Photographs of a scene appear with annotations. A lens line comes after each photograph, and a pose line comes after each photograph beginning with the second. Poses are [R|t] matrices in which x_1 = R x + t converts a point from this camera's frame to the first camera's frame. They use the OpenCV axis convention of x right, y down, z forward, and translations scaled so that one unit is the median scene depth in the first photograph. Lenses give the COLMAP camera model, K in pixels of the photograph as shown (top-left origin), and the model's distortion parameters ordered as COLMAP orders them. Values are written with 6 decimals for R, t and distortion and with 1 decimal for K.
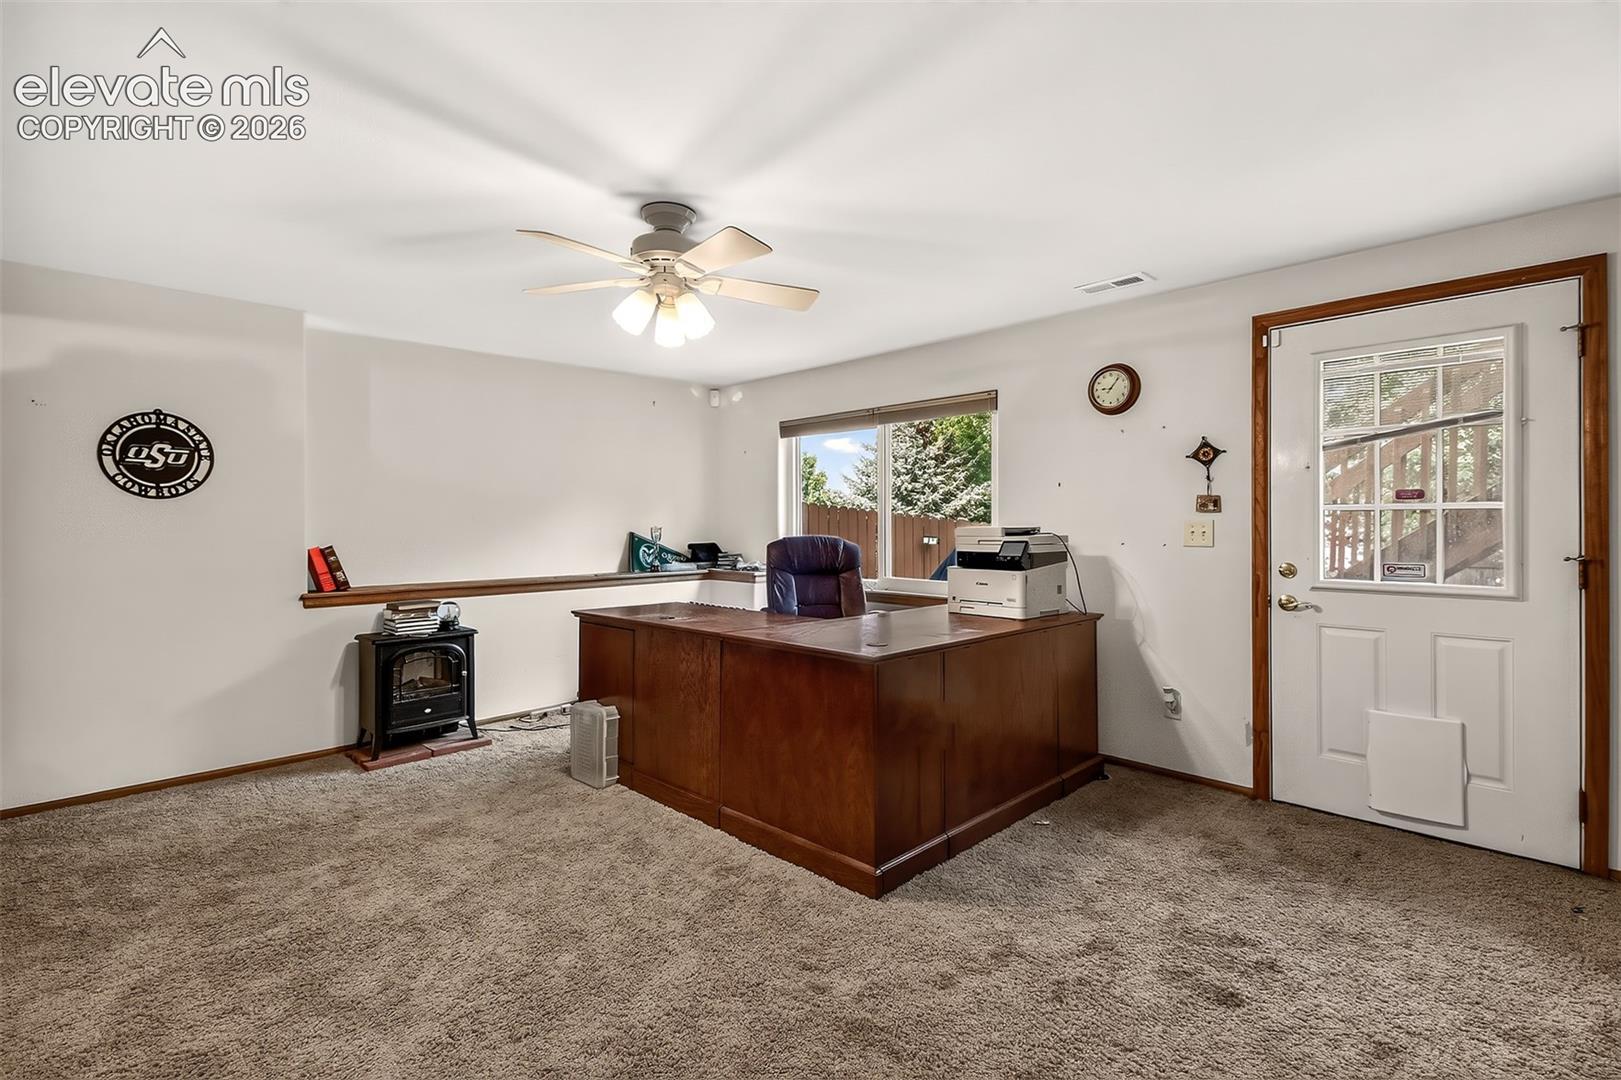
lens RADIAL K [[761.3, 0, 810.5], [0, 761.3, 540.0], [0, 0, 1]] dist [0.024036, -0.000221]
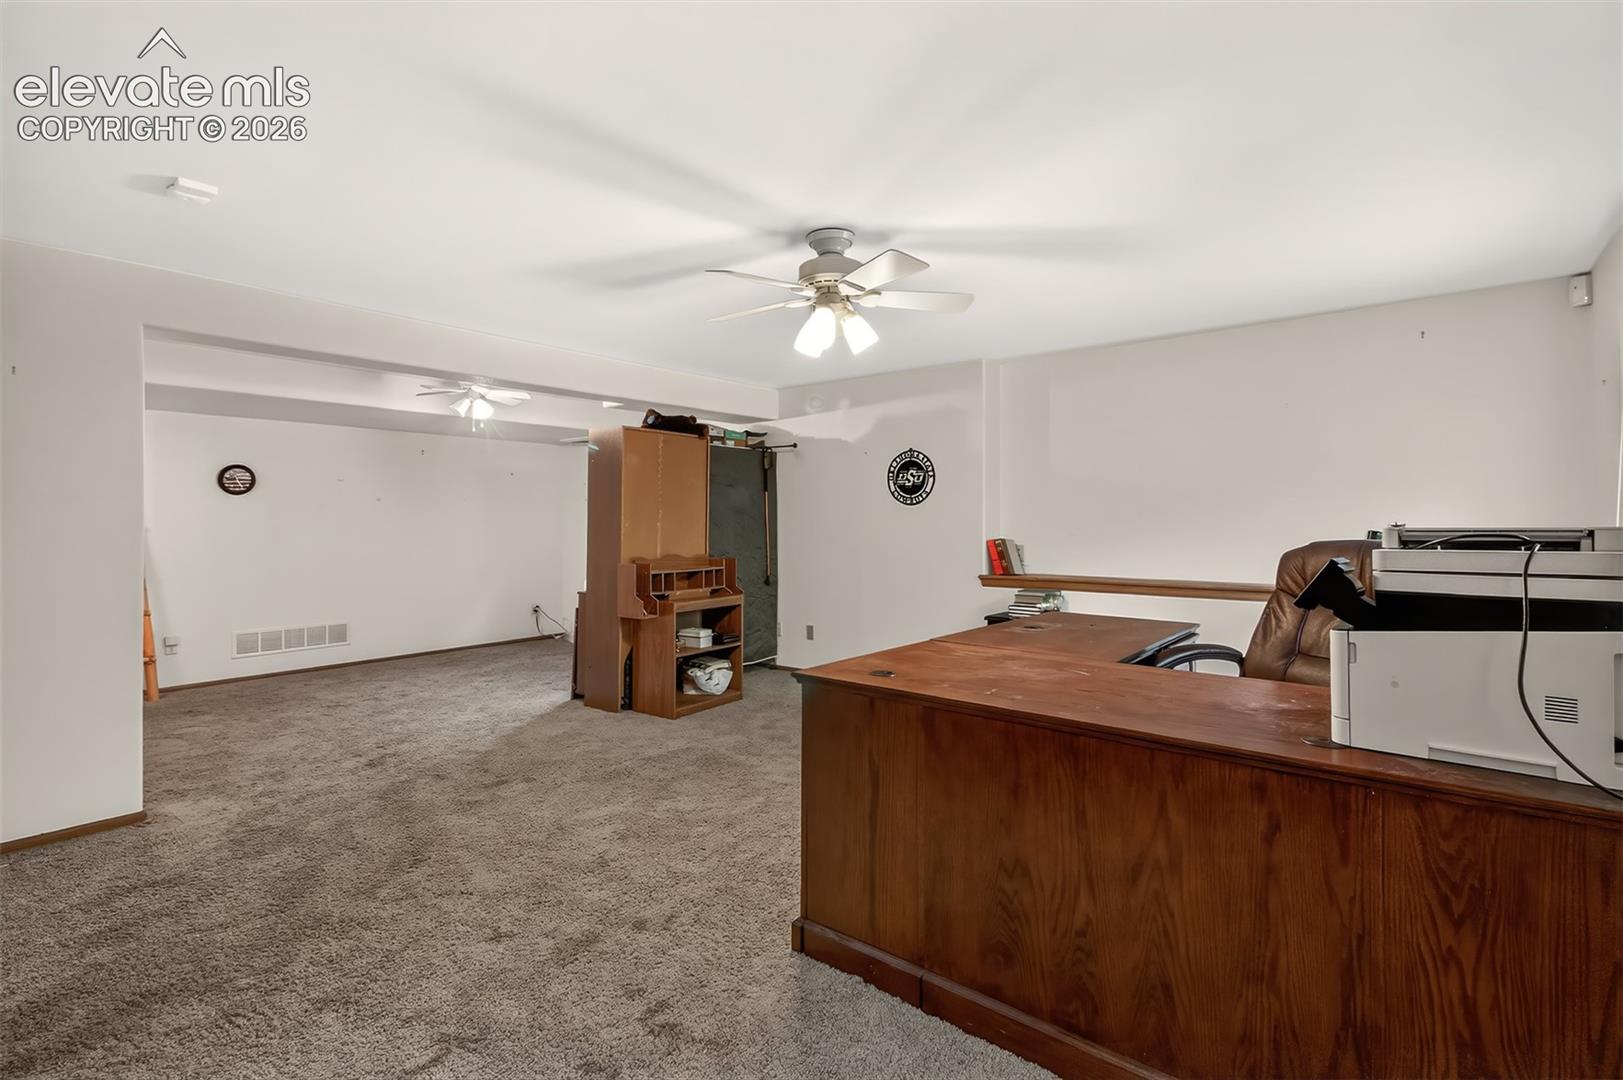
lens RADIAL K [[753.1, 0, 802.2], [0, 753.1, 534.4], [0, 0, 1]] dist [0.043712, -0.022064]
pose [[0.096230, 0.020814, -0.995142, 0.658668], [-0.019906, 0.999622, 0.018982, -0.018479], [0.995160, 0.017983, 0.096608, 0.634167]]
